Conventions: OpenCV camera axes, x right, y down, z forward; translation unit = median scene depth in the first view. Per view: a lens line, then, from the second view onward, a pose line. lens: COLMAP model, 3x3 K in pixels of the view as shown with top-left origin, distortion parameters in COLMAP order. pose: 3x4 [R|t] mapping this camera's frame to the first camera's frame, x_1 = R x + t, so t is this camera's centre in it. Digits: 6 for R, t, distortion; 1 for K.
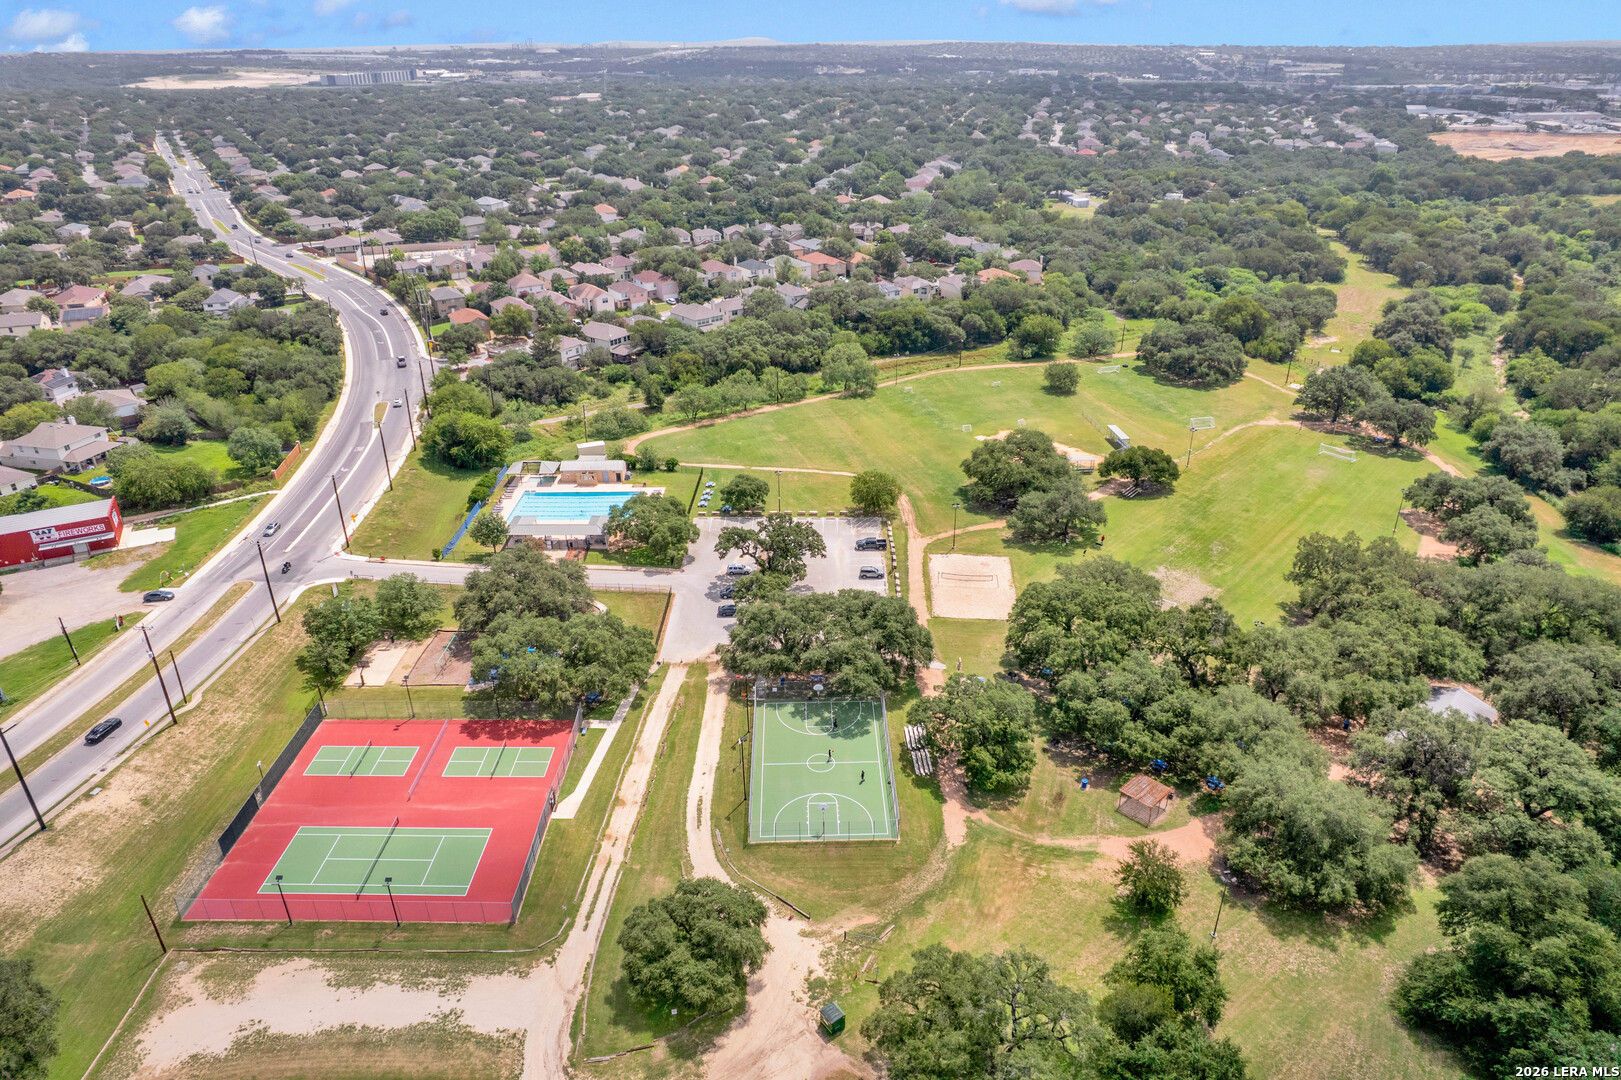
lens RADIAL K [[1038.5, 0, 810.5], [0, 1038.5, 540.0], [0, 0, 1]] dist [-0.074735, 0.070305]
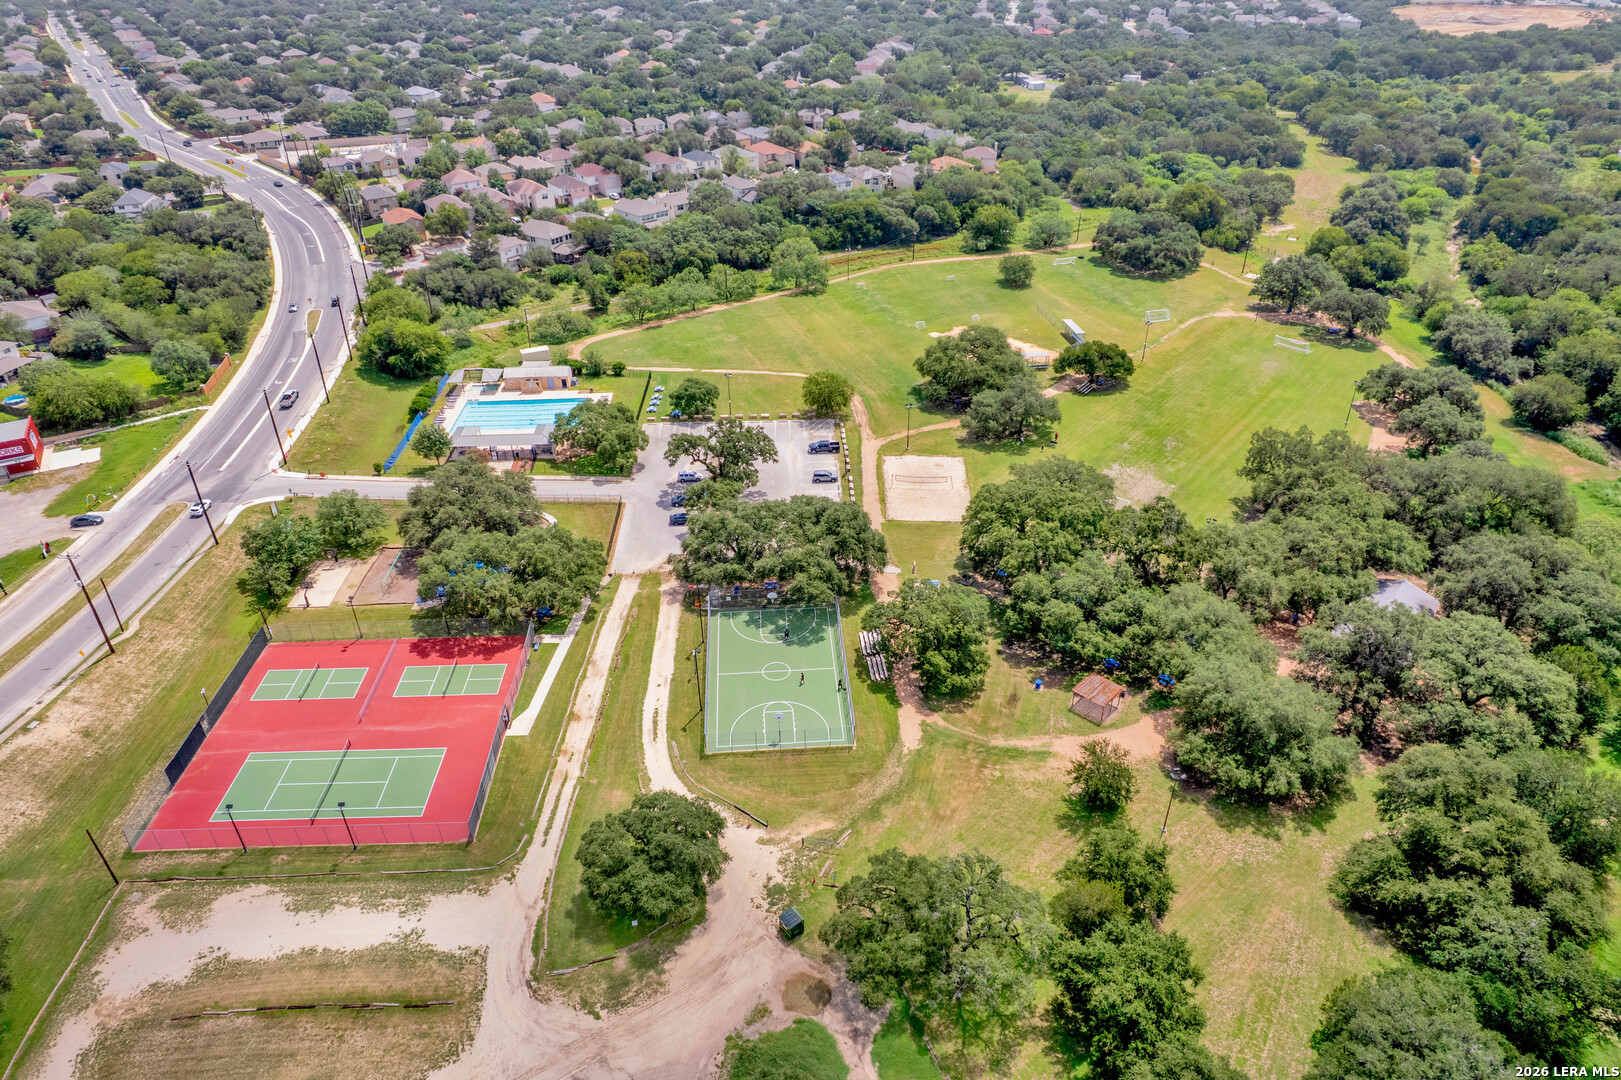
lens RADIAL K [[1038.5, 0, 810.5], [0, 1038.5, 540.0], [0, 0, 1]] dist [-0.074735, 0.070305]
pose [[0.998961, -0.025841, 0.037526, 0.006441], [0.021980, 0.994756, 0.099891, -0.006998], [-0.039911, -0.098962, 0.994291, 0.012509]]
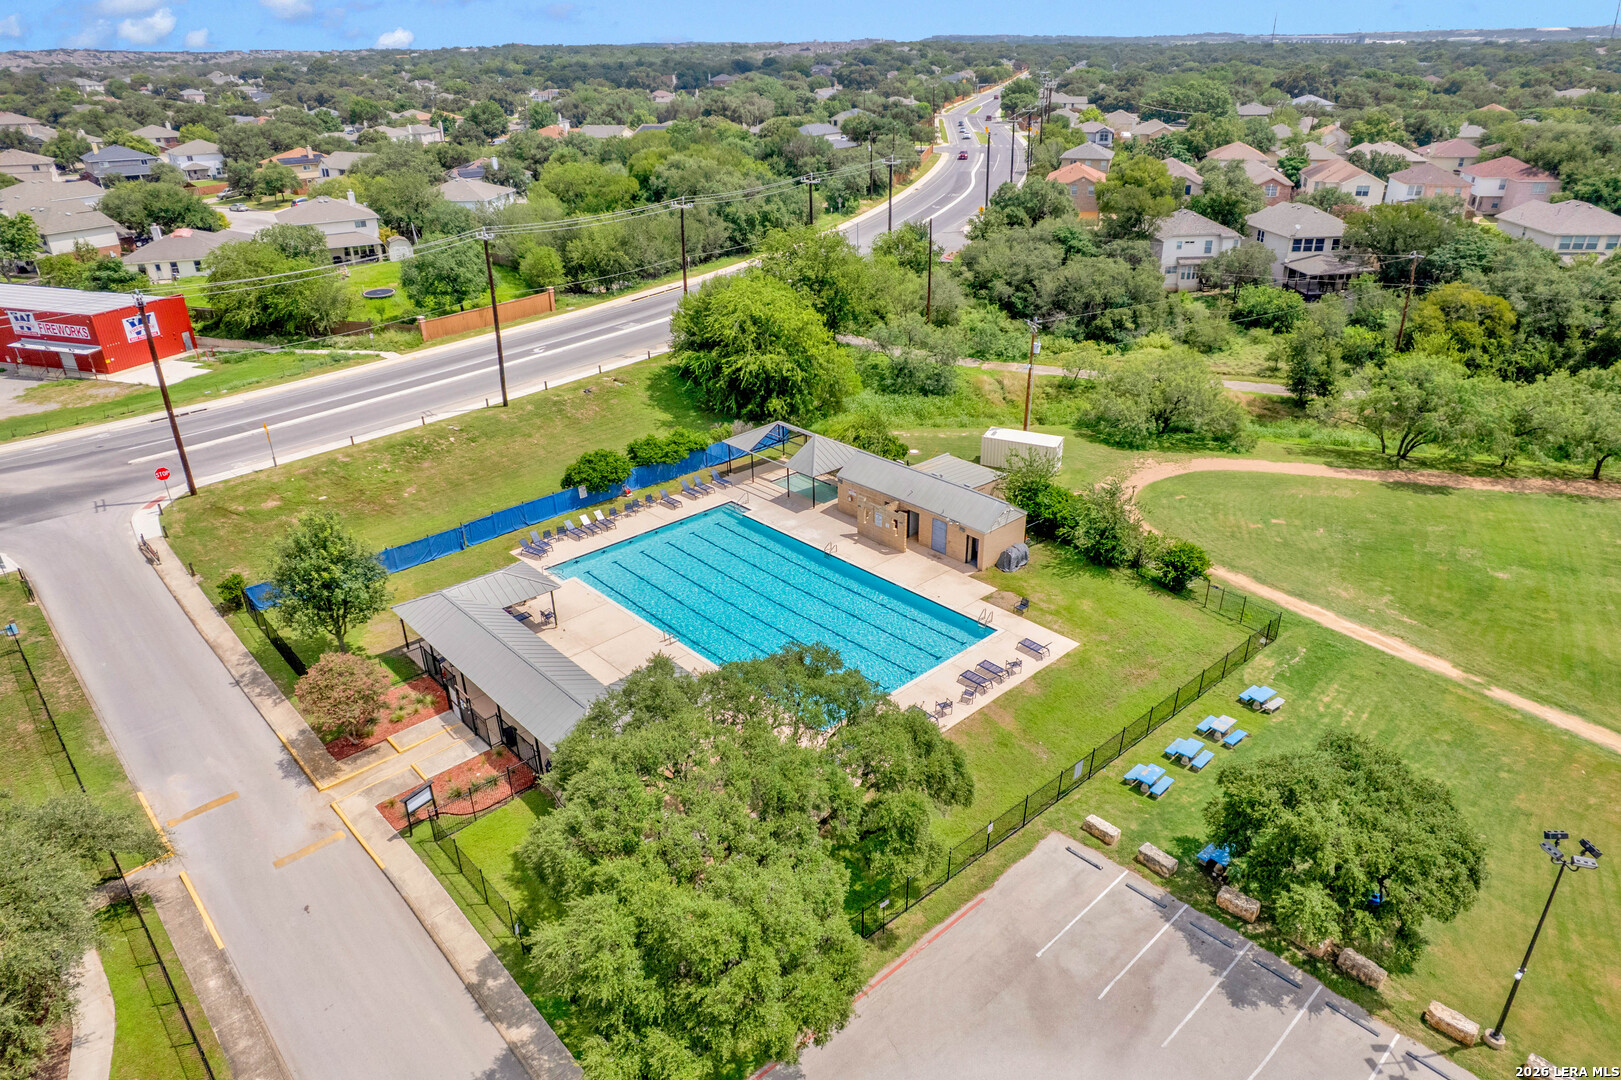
lens RADIAL K [[1038.5, 0, 810.5], [0, 1038.5, 540.0], [0, 0, 1]] dist [-0.074735, 0.070305]
pose [[0.687124, 0.316343, -0.654055, -0.025690], [-0.314436, 0.941038, 0.124812, -0.100102], [0.654974, 0.119897, 0.746079, 0.862216]]
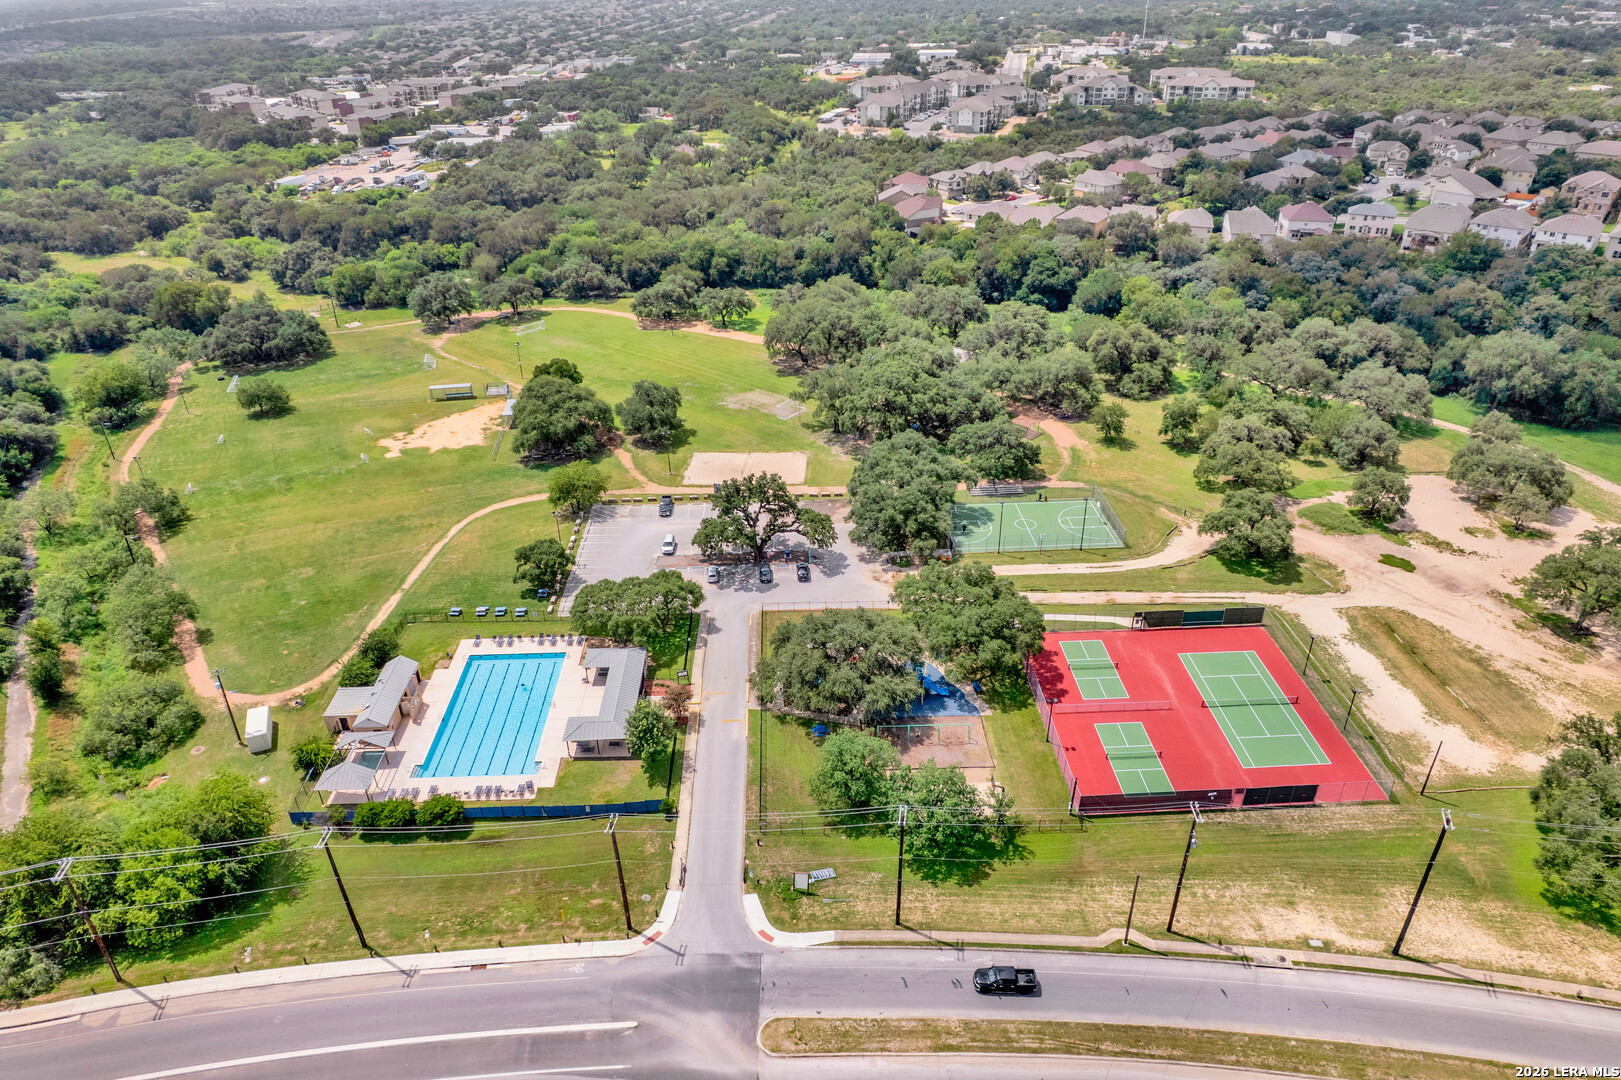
lens RADIAL K [[1038.5, 0, 810.5], [0, 1038.5, 540.0], [0, 0, 1]] dist [-0.074735, 0.070305]
pose [[-0.040990, -0.479699, 0.876475, -0.828877], [0.450878, 0.773938, 0.444667, -0.348381], [-0.891644, 0.413410, 0.184562, 0.728427]]
